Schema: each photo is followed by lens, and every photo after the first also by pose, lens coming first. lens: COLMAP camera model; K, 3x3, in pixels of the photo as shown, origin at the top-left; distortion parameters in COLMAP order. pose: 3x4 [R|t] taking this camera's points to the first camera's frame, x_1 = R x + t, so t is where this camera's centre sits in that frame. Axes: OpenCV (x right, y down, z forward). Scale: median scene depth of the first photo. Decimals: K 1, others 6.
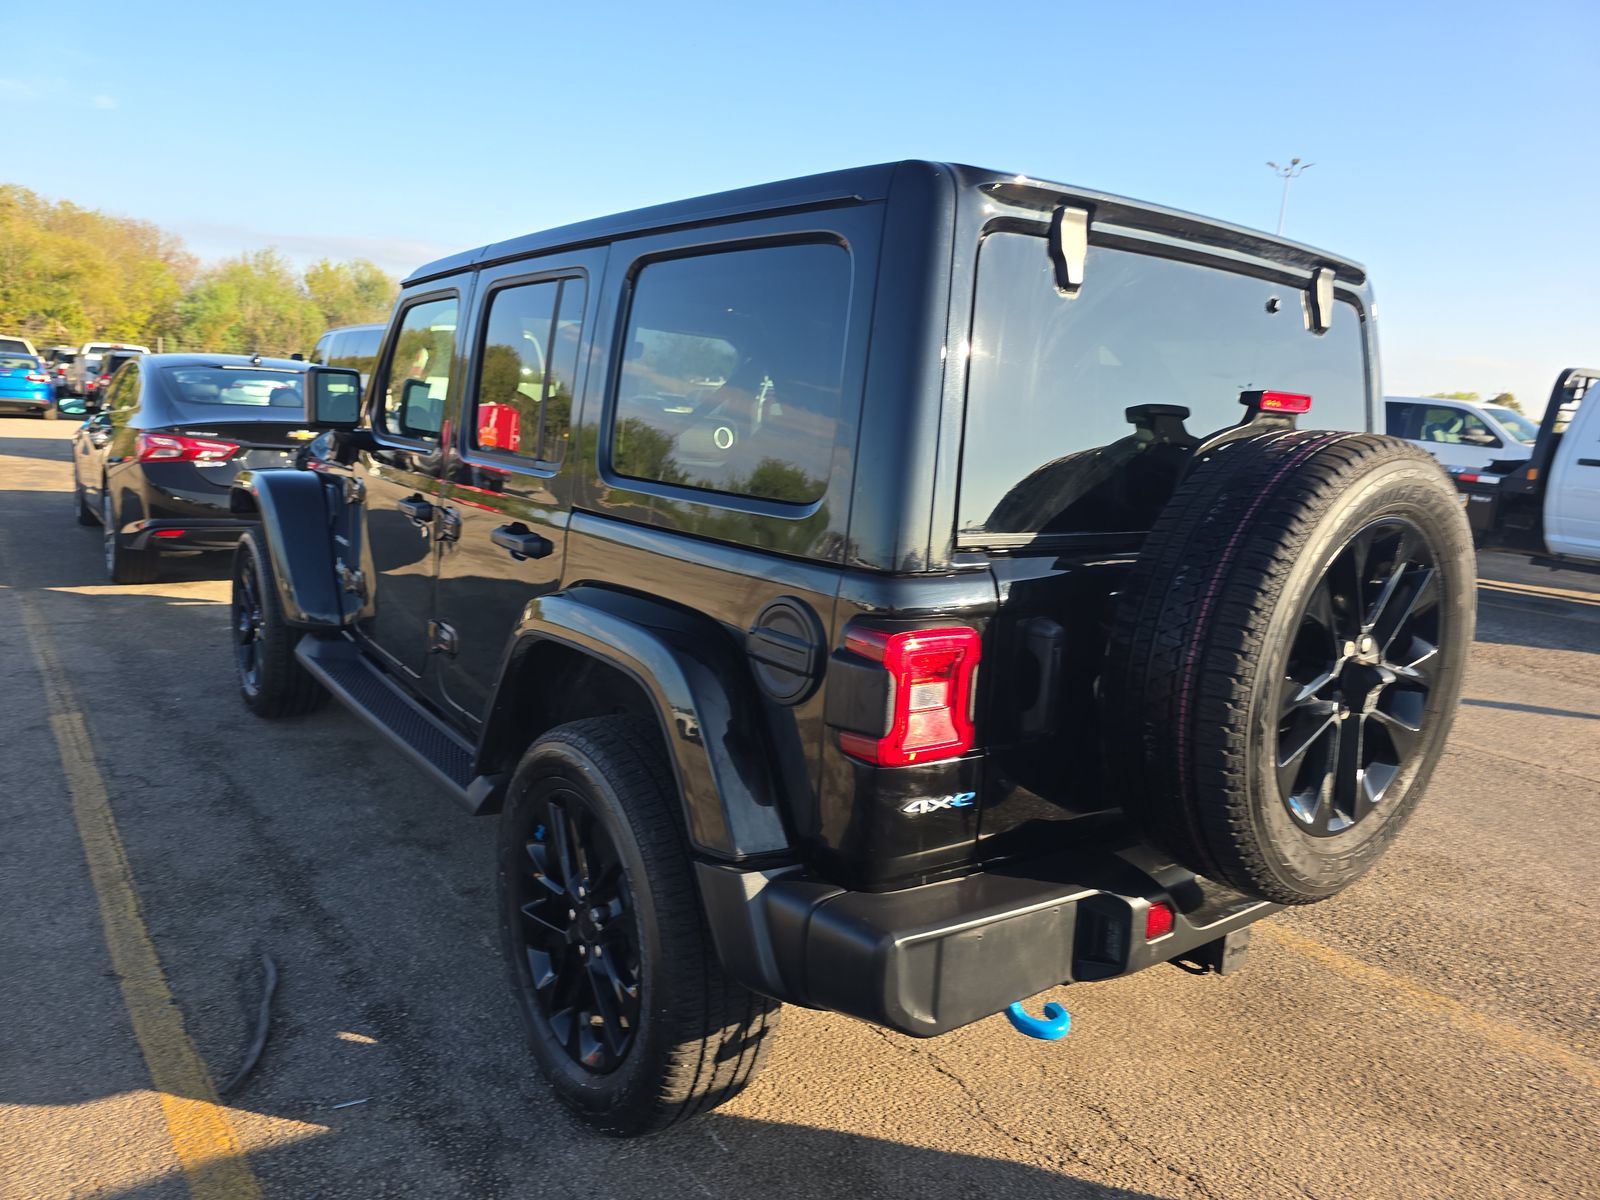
lens RADIAL K [[1097.2, 0, 807.8], [0, 1097.2, 605.0], [0, 0, 1]] dist [0.046429, -0.042871]
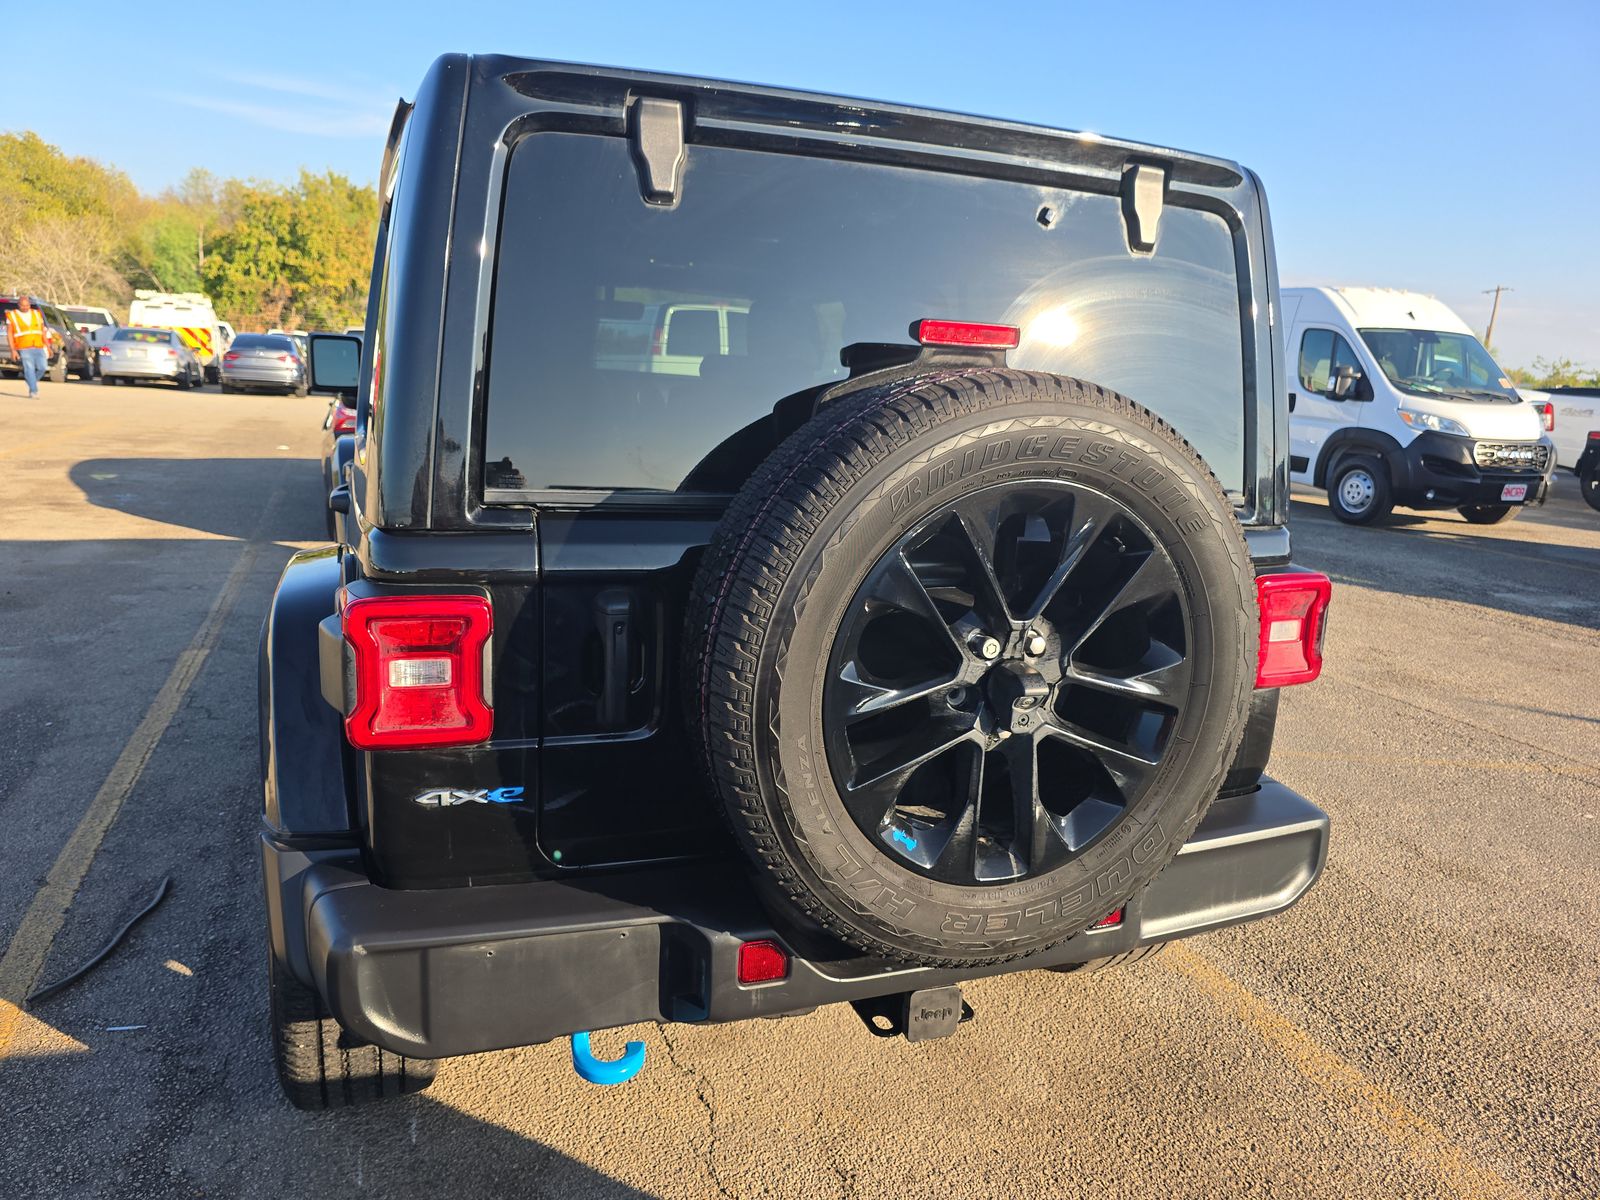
lens RADIAL K [[1097.2, 0, 814.2], [0, 1097.2, 604.0], [0, 0, 1]] dist [0.046429, -0.042871]
pose [[0.955937, 0.048320, -0.289568, 0.527242], [-0.043643, 0.998792, 0.022591, -0.003560], [0.290310, -0.008958, 0.956891, 0.201743]]
